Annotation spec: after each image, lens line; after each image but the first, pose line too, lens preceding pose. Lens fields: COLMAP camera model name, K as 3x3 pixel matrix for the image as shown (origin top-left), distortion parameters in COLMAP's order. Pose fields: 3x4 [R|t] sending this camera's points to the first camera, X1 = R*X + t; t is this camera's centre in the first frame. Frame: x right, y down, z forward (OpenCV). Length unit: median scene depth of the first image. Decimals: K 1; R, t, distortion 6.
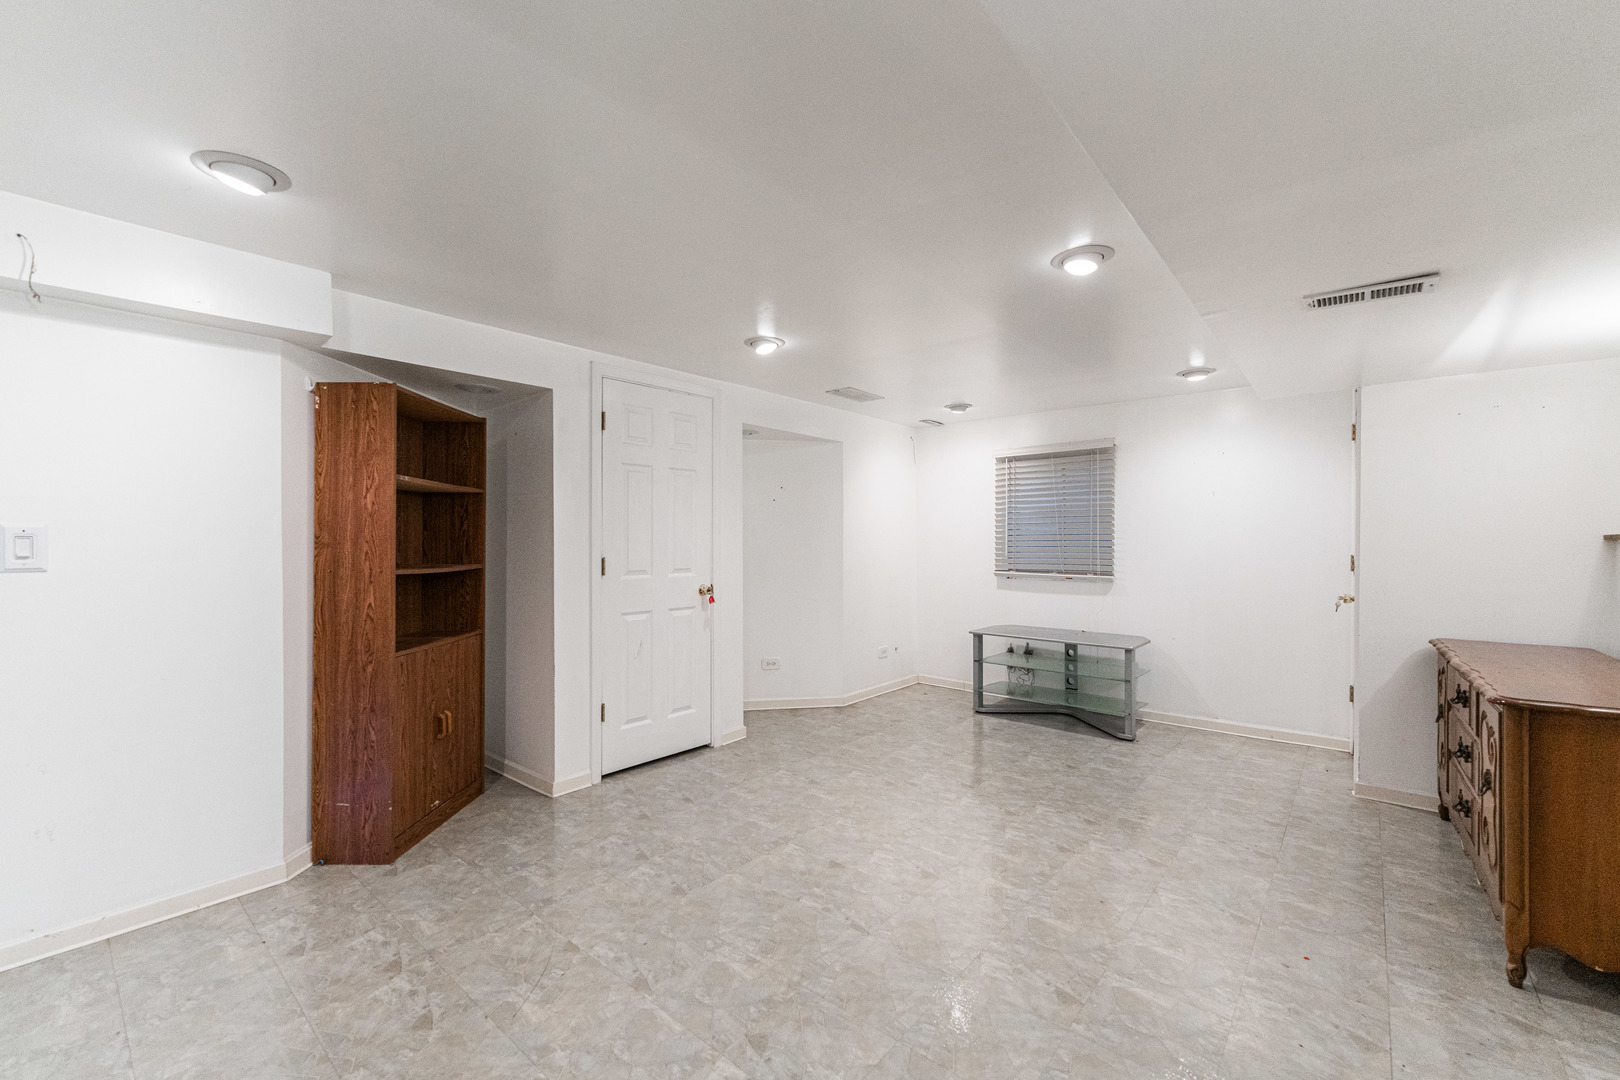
lens RADIAL K [[691.2, 0, 806.1], [0, 691.2, 537.6], [0, 0, 1]] dist [0.000073, 0.000197]
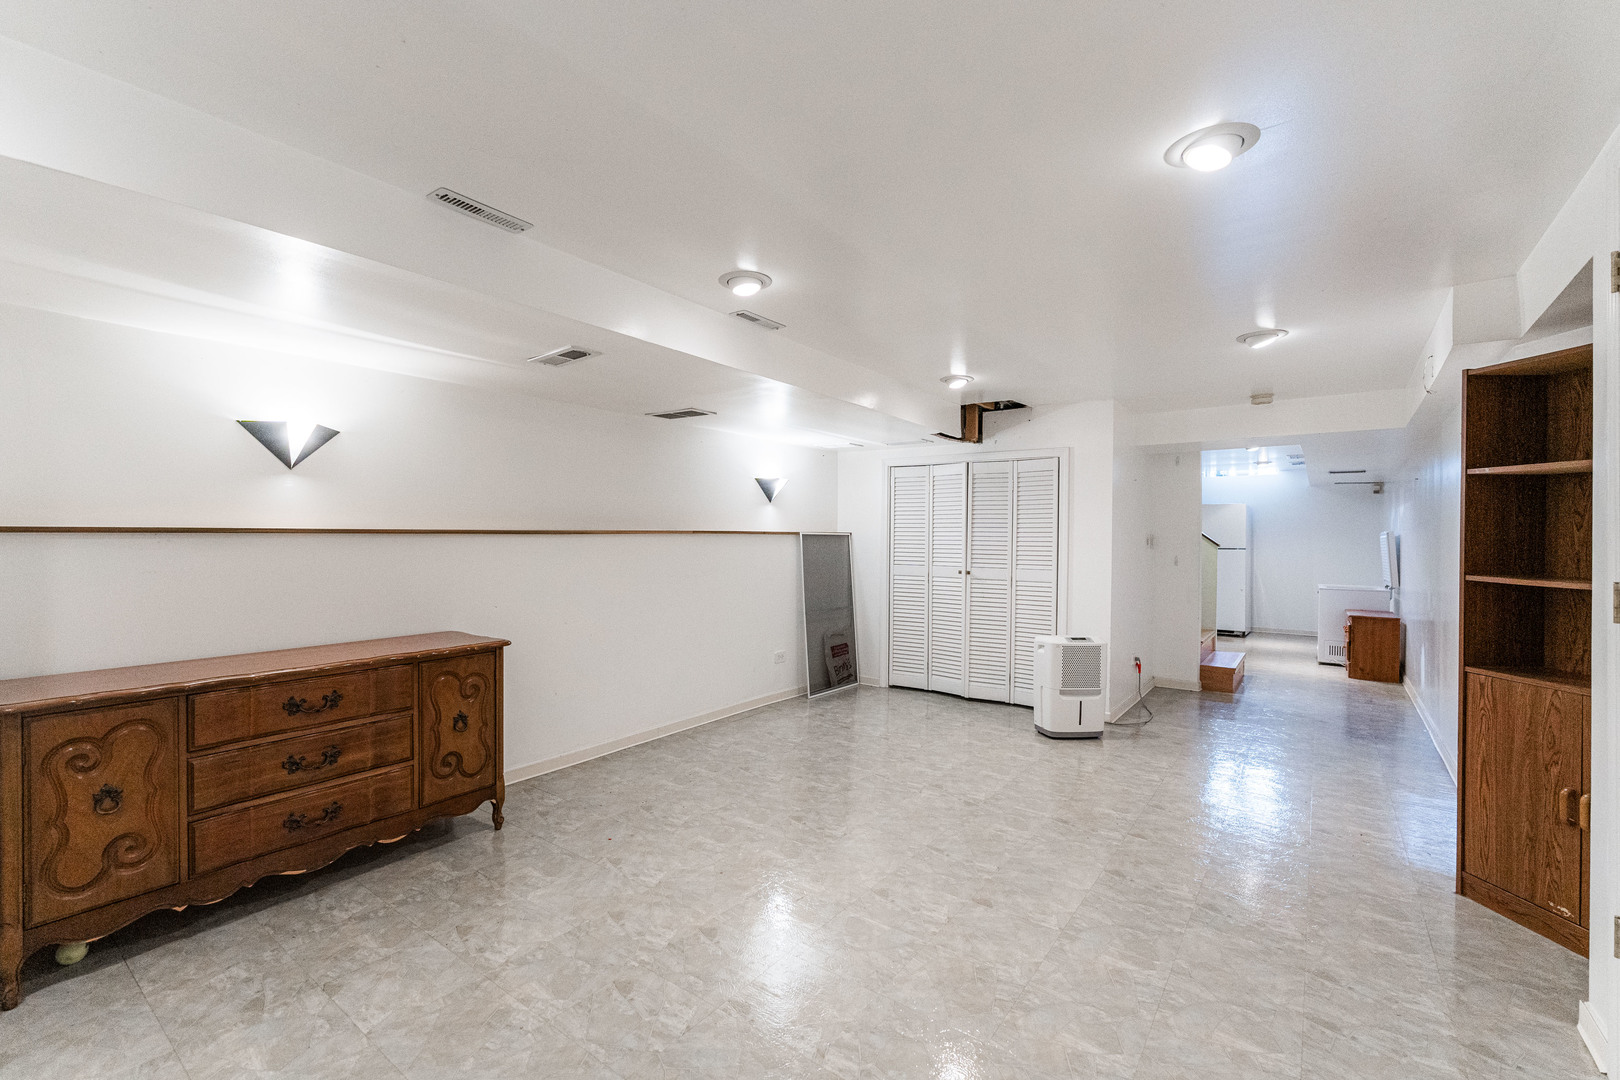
lens RADIAL K [[691.2, 0, 811.6], [0, 691.2, 542.8], [0, 0, 1]] dist [0.000073, 0.000197]
pose [[-0.997091, -0.006020, -0.075984, 0.324146], [-0.006252, 0.999976, 0.002816, 0.007531], [0.075965, 0.003283, -0.997105, 1.810991]]
